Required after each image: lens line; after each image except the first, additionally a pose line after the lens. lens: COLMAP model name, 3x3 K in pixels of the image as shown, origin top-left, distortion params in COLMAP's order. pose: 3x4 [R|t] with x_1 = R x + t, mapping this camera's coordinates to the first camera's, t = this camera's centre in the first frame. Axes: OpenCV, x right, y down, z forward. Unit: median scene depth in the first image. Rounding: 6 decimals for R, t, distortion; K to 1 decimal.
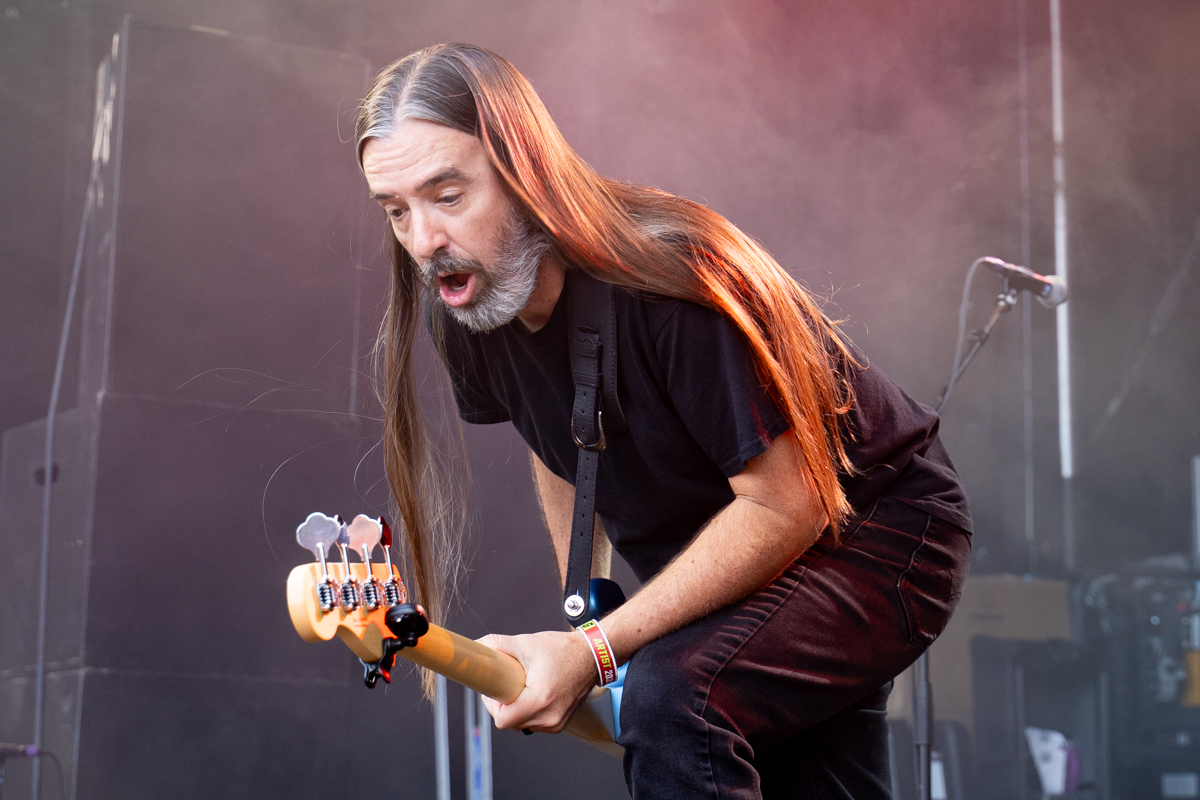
lens RADIAL K [[2047.3, 0, 603.1], [0, 2047.3, 396.3], [0, 0, 1]] dist [0.073476, 0.000000]
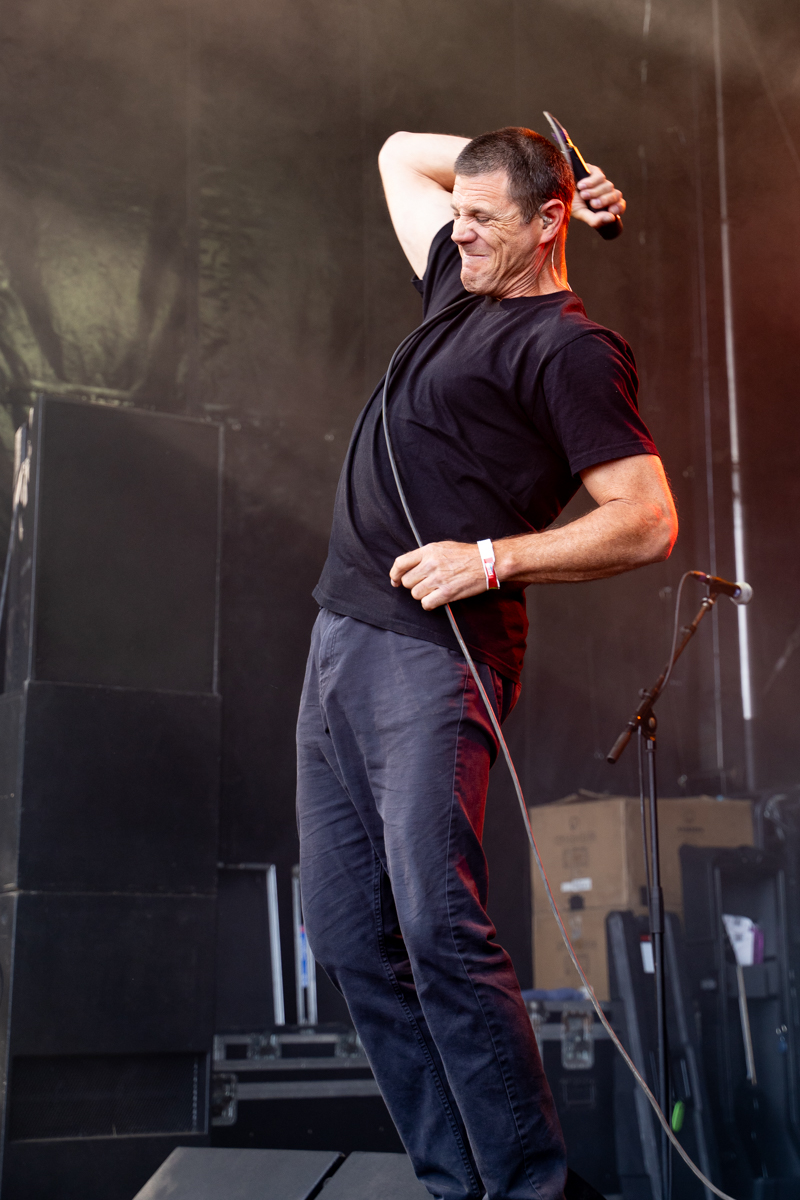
lens RADIAL K [[1781.3, 0, 397.5], [0, 1781.3, 604.9], [0, 0, 1]] dist [0.123824, 0.000000]
pose [[0.998928, -0.019804, 0.041842, -0.052287], [0.020219, 0.999750, -0.009495, -0.033904], [-0.041644, 0.010331, 0.999079, -0.154081]]
